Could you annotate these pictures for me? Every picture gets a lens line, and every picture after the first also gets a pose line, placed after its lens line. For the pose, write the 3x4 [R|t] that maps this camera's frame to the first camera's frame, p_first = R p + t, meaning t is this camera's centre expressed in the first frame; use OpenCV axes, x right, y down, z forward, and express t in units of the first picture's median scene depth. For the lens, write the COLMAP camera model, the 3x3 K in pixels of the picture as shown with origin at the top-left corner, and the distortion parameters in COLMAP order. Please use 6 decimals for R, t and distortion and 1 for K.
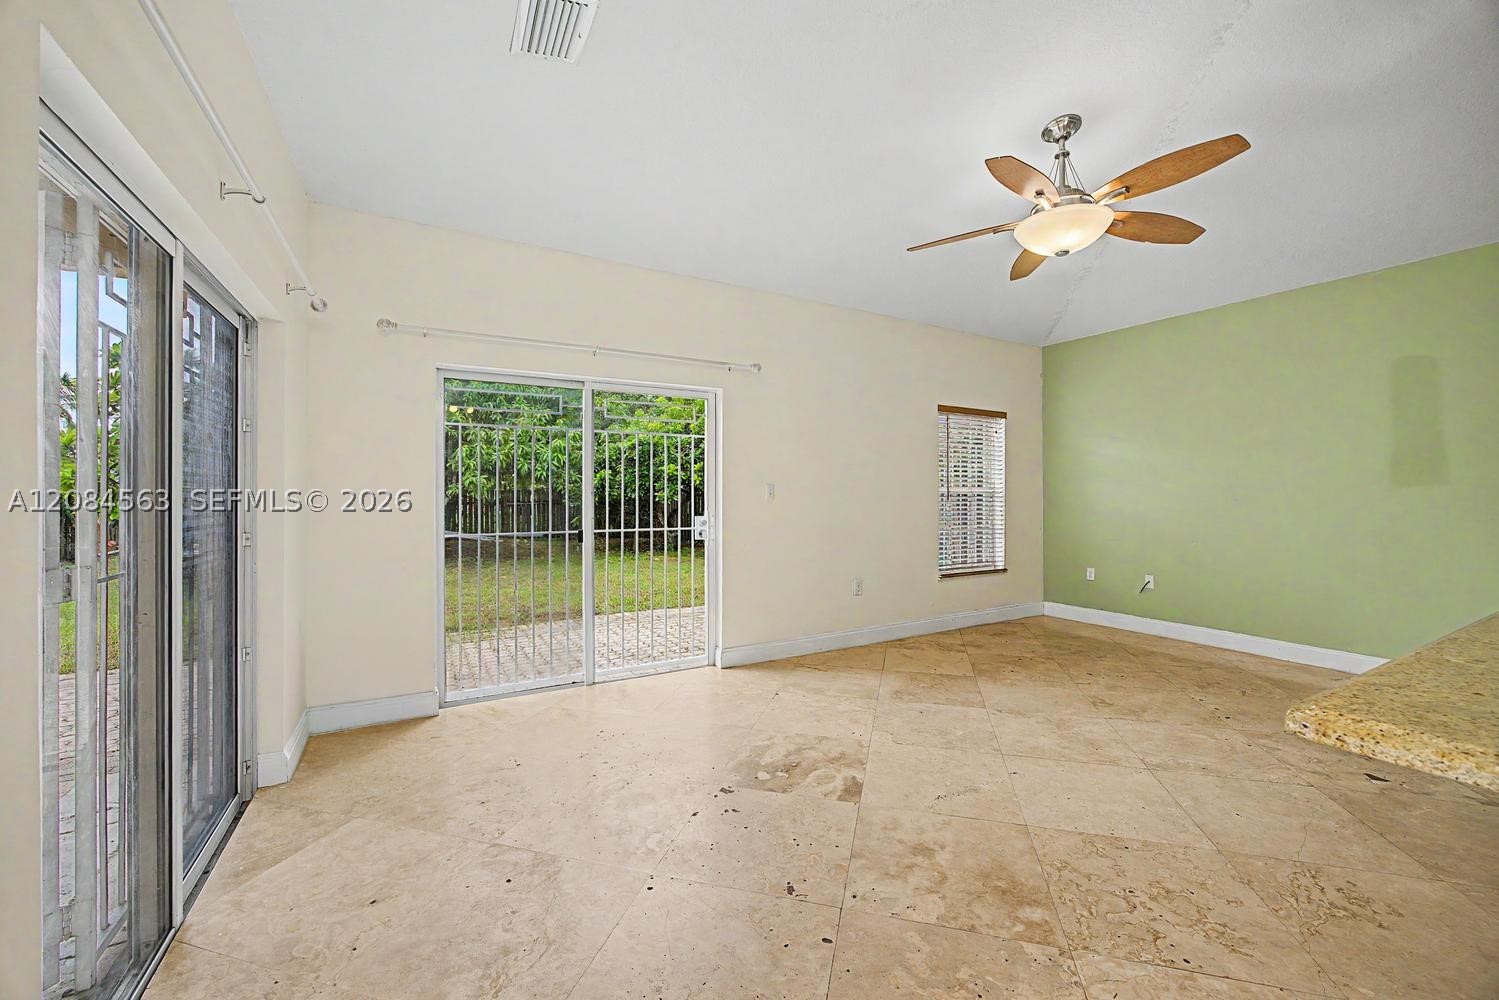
lens RADIAL K [[580.6, 0, 748.1], [0, 580.6, 502.5], [0, 0, 1]] dist [-0.025791, 0.008772]
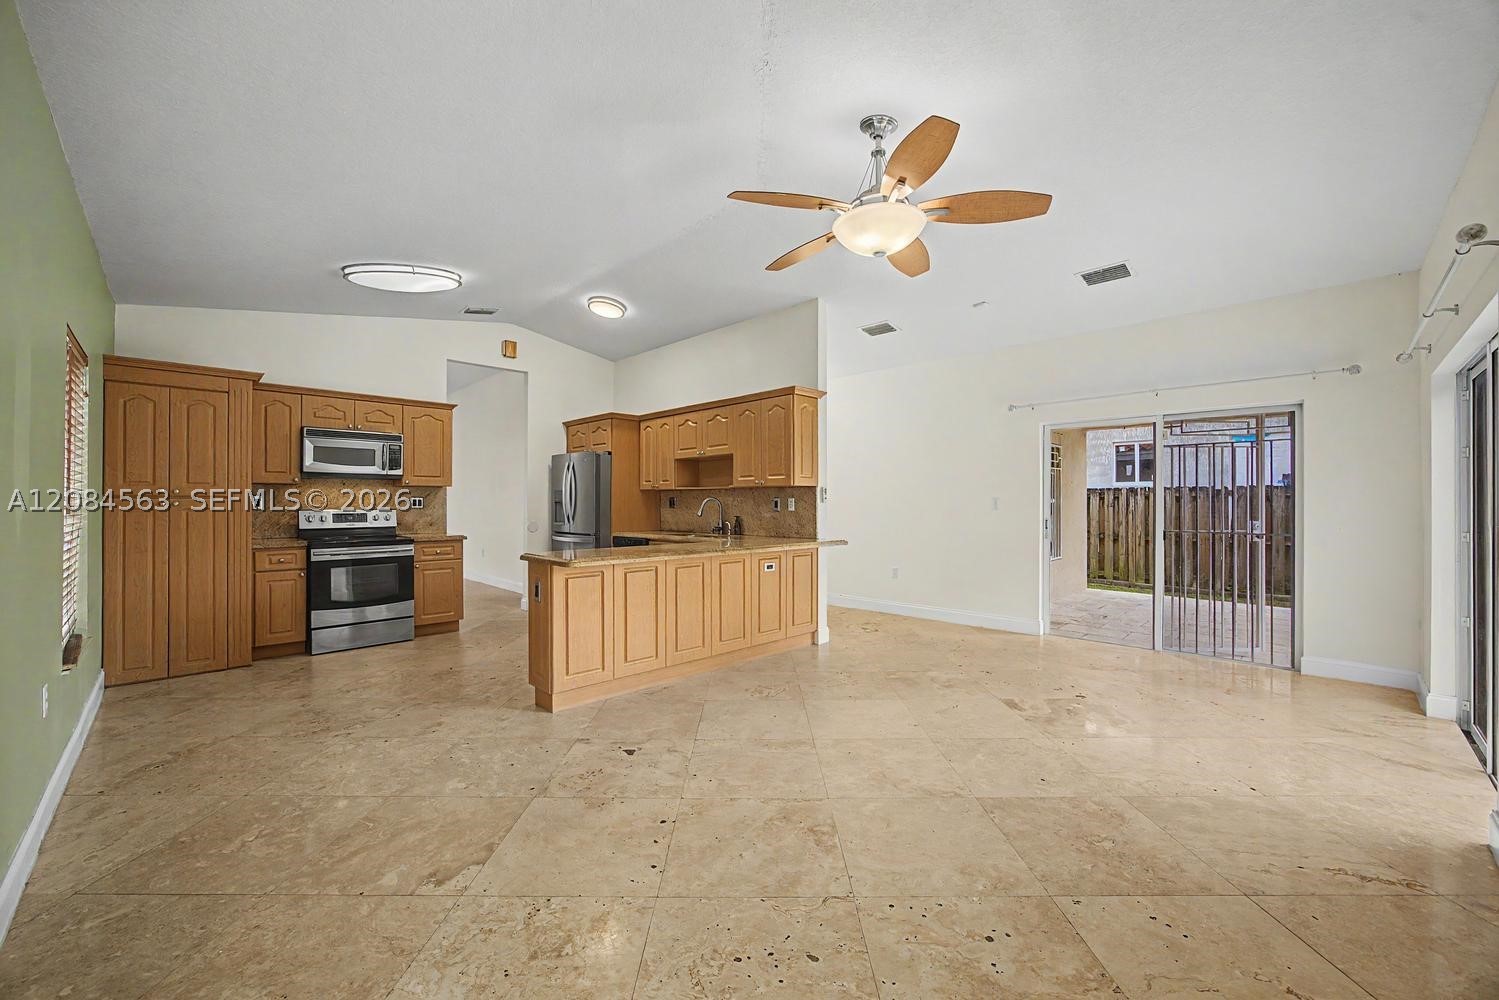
lens RADIAL K [[580.6, 0, 748.1], [0, 580.6, 502.5], [0, 0, 1]] dist [-0.025791, 0.008772]
pose [[-0.965007, 0.000645, -0.262224, 0.995236], [-0.002924, 0.999908, 0.013222, -0.025336], [0.262209, 0.013526, -0.964916, 1.834333]]
